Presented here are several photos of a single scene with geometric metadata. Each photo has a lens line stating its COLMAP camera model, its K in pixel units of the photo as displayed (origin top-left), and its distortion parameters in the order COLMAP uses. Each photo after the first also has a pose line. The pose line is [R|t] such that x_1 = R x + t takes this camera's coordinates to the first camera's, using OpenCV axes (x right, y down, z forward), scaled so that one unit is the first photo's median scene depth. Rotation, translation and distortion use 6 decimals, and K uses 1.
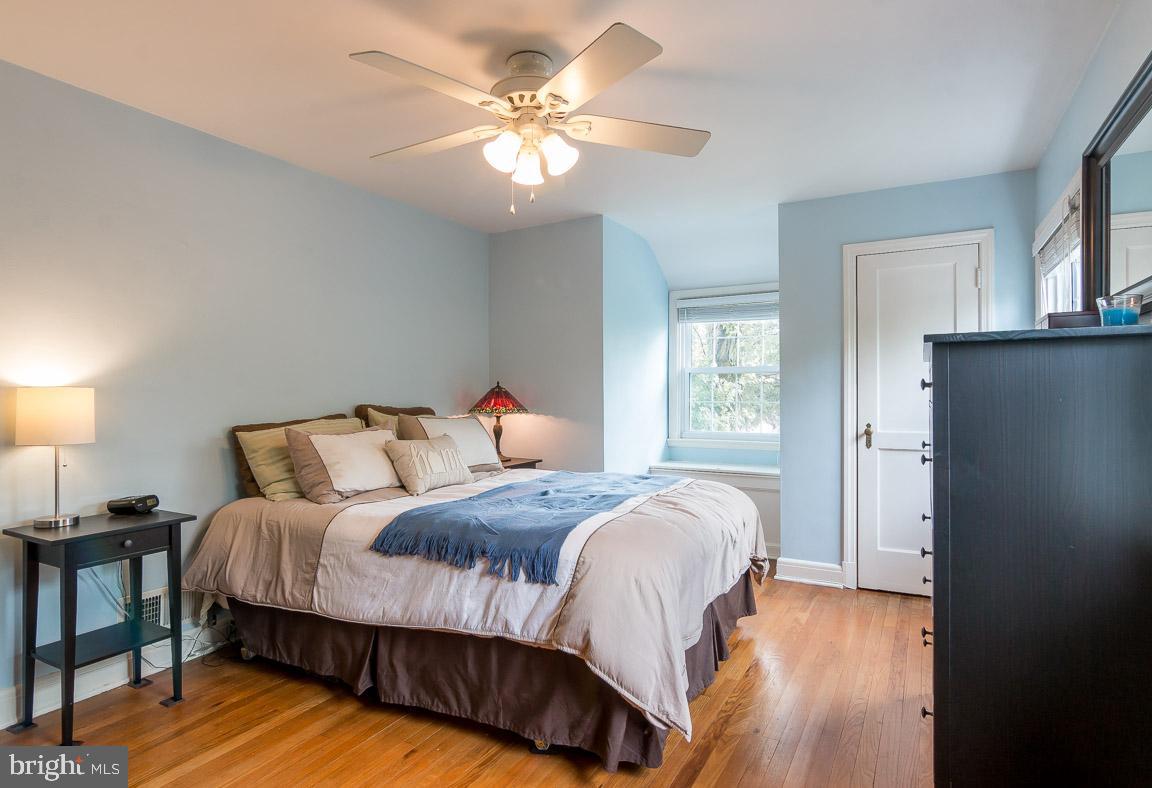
lens RADIAL K [[612.4, 0, 571.2], [0, 612.4, 391.5], [0, 0, 1]] dist [-0.000723, -0.000383]
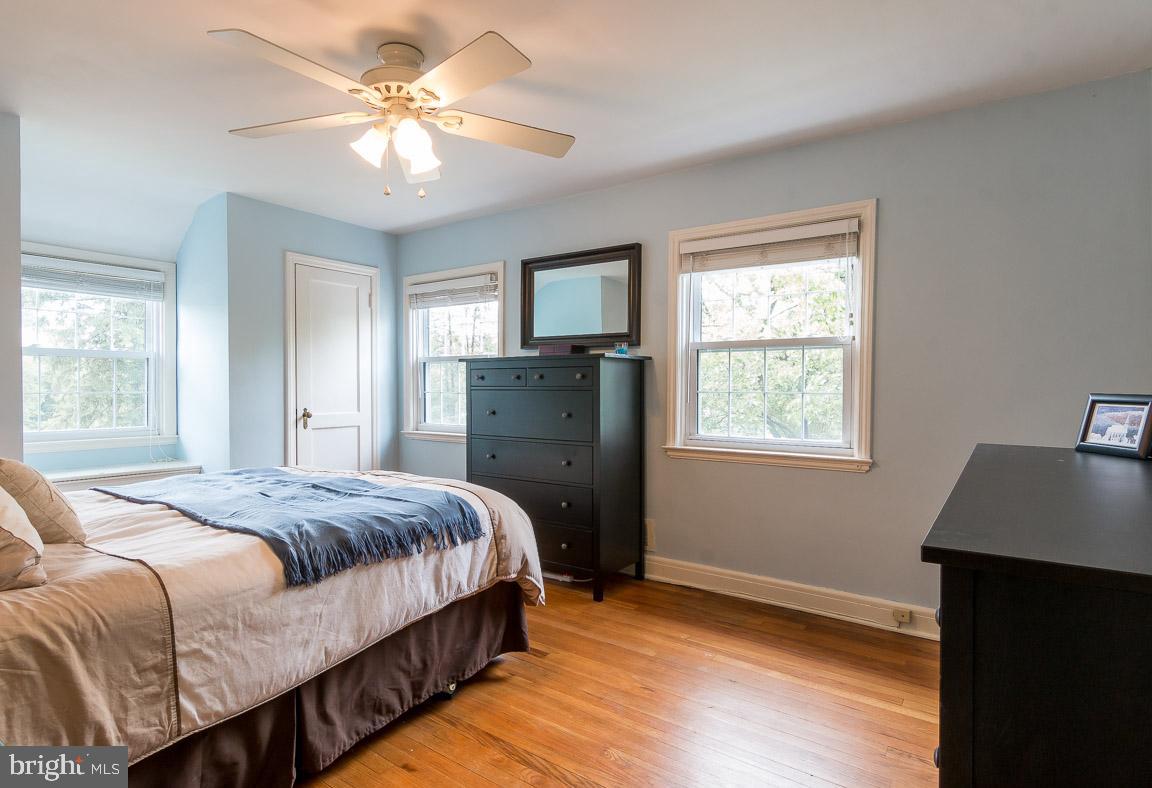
lens RADIAL K [[612.4, 0, 571.2], [0, 612.4, 391.5], [0, 0, 1]] dist [-0.000723, -0.000383]
pose [[0.114117, -0.004168, 0.993459, -1.048626], [-0.002757, 0.999986, 0.004513, 0.021205], [-0.993463, -0.003254, 0.114104, 0.600196]]
